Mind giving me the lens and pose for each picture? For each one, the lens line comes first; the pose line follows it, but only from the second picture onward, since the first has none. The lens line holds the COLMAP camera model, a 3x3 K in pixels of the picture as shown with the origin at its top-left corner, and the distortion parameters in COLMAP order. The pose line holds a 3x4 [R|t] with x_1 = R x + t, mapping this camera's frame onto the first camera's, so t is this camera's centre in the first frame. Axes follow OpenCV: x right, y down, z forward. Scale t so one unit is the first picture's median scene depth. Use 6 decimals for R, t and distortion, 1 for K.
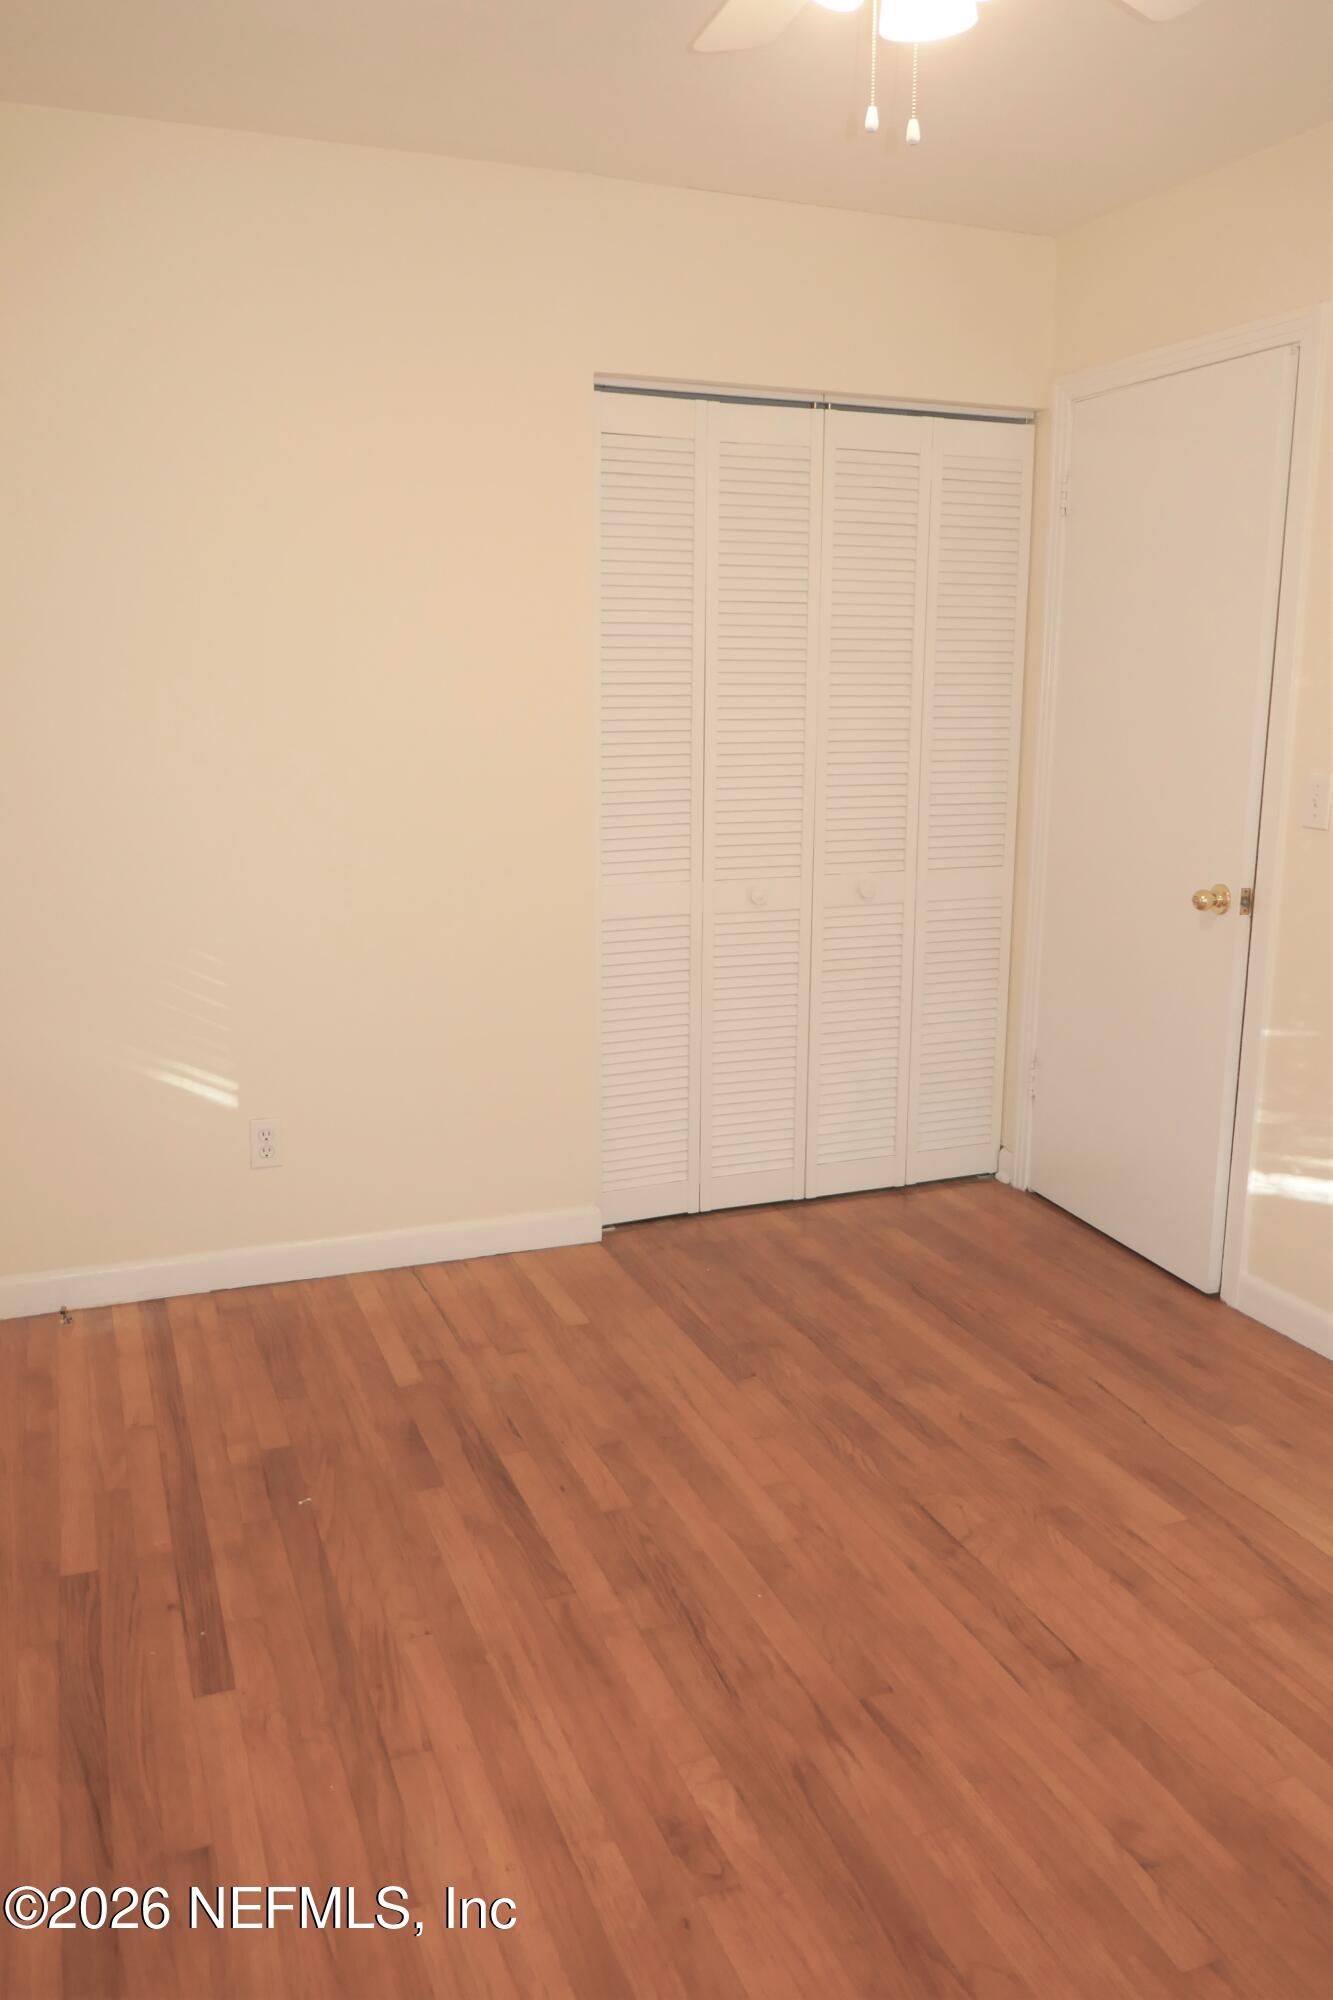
lens RADIAL K [[1441.4, 0, 666.3], [0, 1441.4, 999.4], [0, 0, 1]] dist [-0.015354, -0.006103]
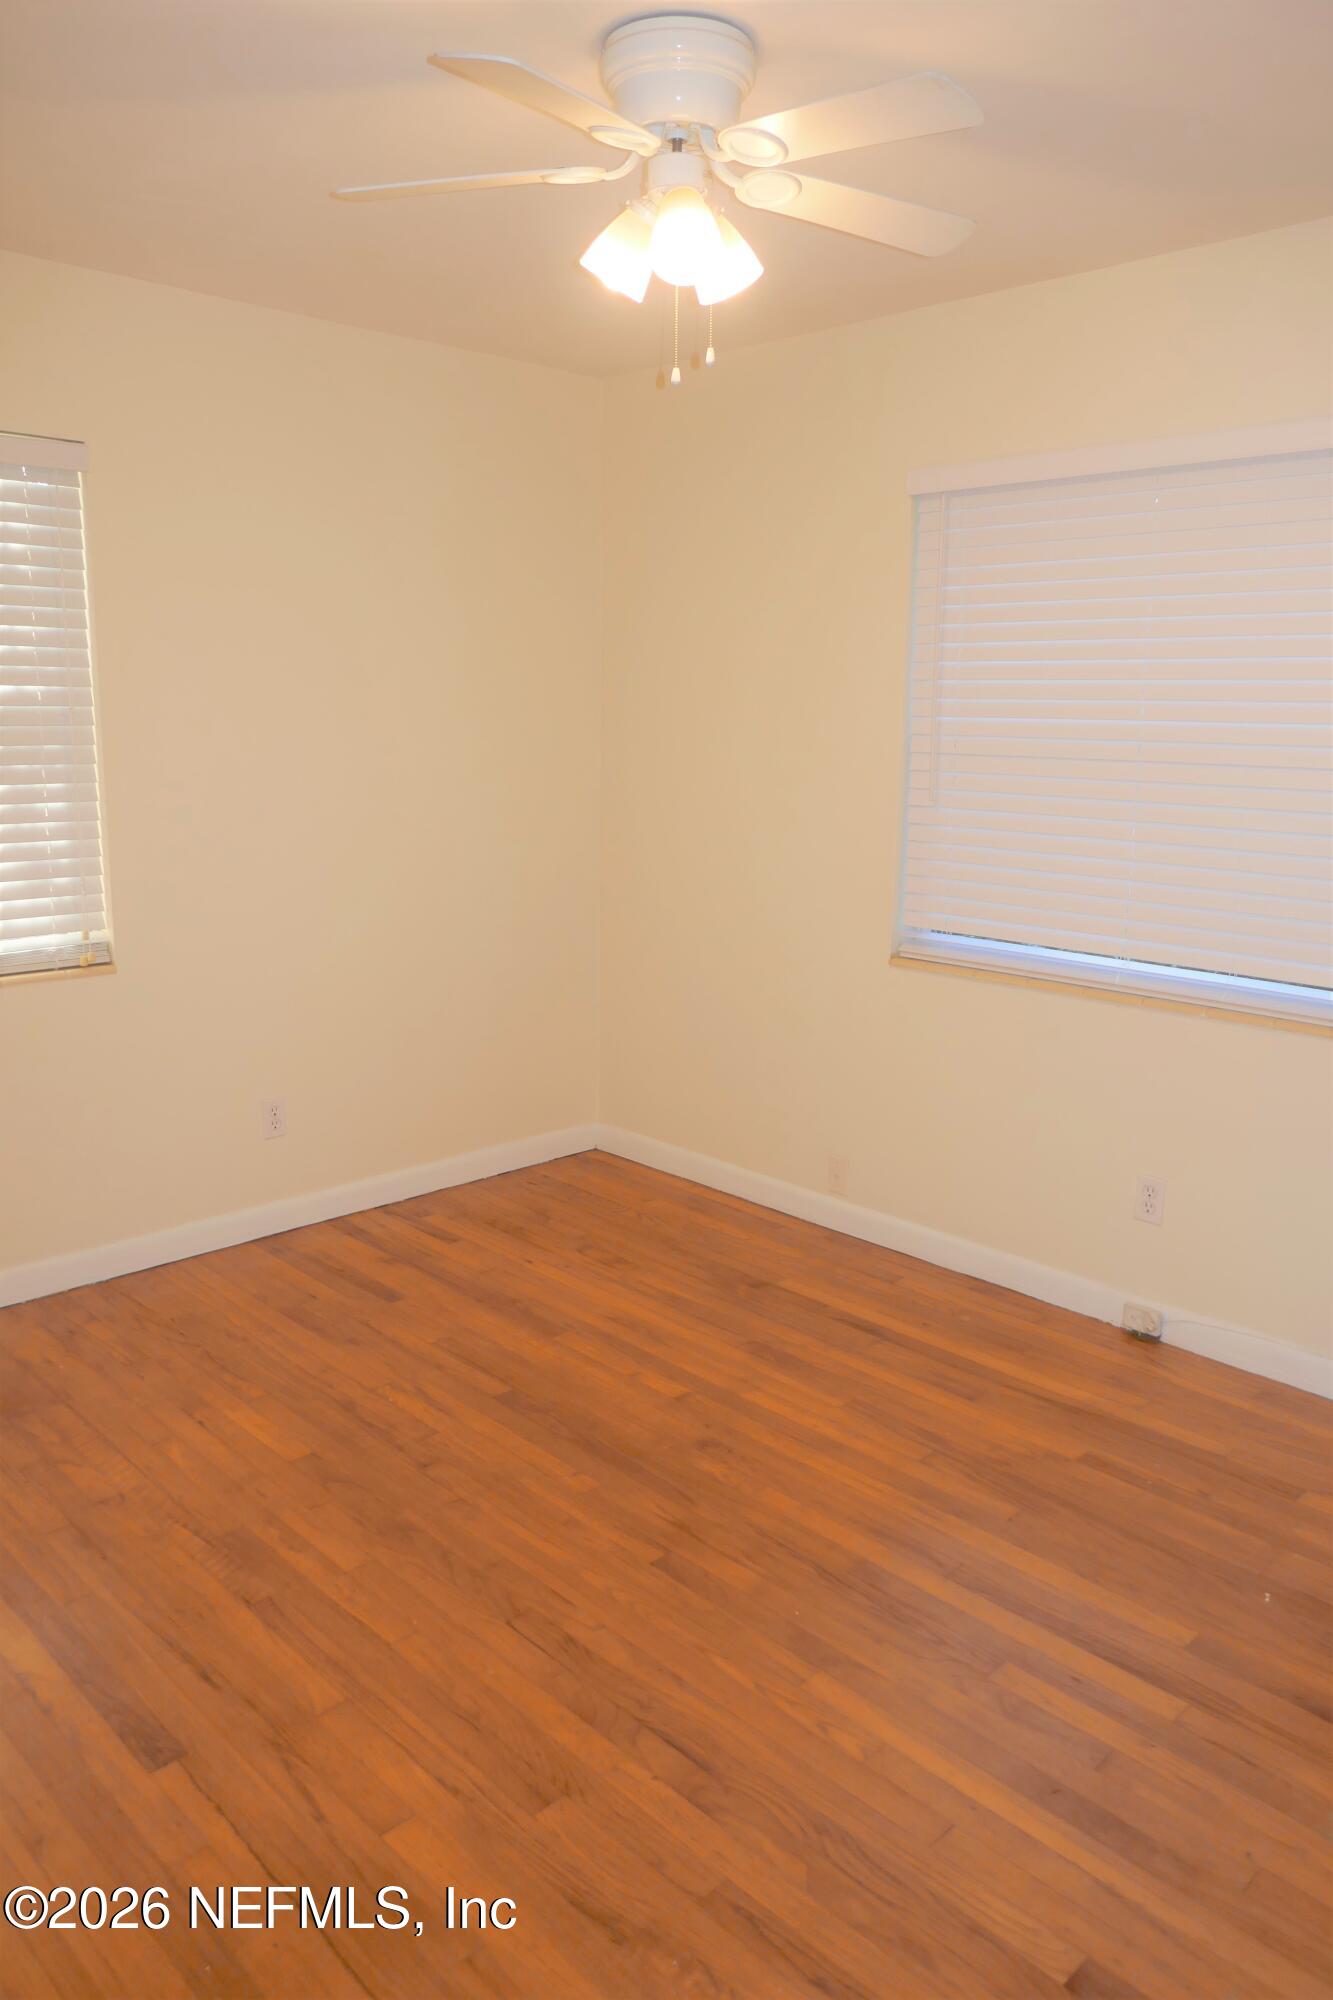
lens RADIAL K [[1441.4, 0, 665.4], [0, 1441.4, 1000.3], [0, 0, 1]] dist [-0.015354, -0.006103]
pose [[-0.919031, 0.068369, -0.388210, 0.607573], [-0.099278, 0.912950, 0.395810, -0.467815], [0.381478, 0.402303, -0.832242, 1.882111]]
